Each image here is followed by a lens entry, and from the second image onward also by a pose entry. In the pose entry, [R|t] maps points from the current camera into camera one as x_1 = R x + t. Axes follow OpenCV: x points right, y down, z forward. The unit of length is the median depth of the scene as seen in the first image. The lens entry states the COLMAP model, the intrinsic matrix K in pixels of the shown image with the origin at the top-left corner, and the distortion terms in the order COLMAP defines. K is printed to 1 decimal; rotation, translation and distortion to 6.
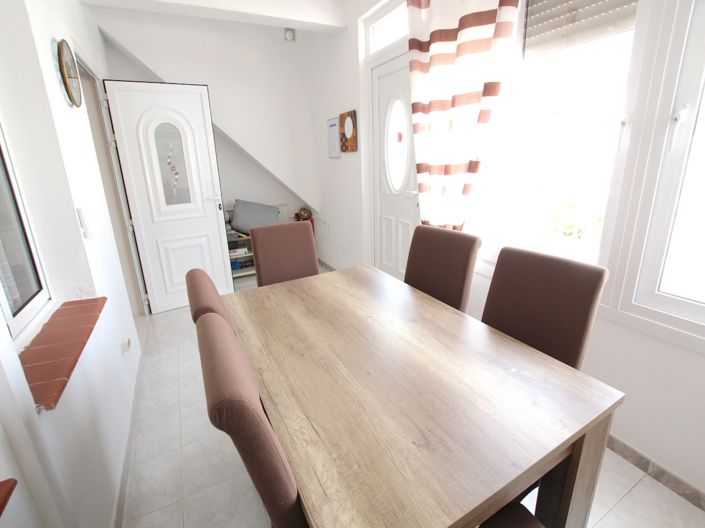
lens RADIAL K [[335.0, 0, 353.0], [0, 335.0, 260.0], [0, 0, 1]] dist [-0.031690, 0.006124]
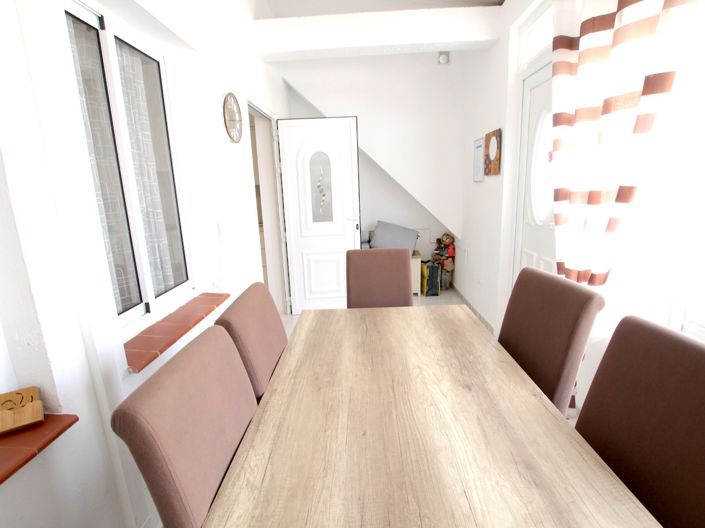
lens RADIAL K [[335.0, 0, 353.0], [0, 335.0, 260.0], [0, 0, 1]] dist [-0.031690, 0.006124]
pose [[0.861406, 0.110224, -0.495813, 0.197505], [-0.142134, 0.989480, -0.026967, -0.035549], [0.487625, 0.093701, 0.868010, 0.109019]]
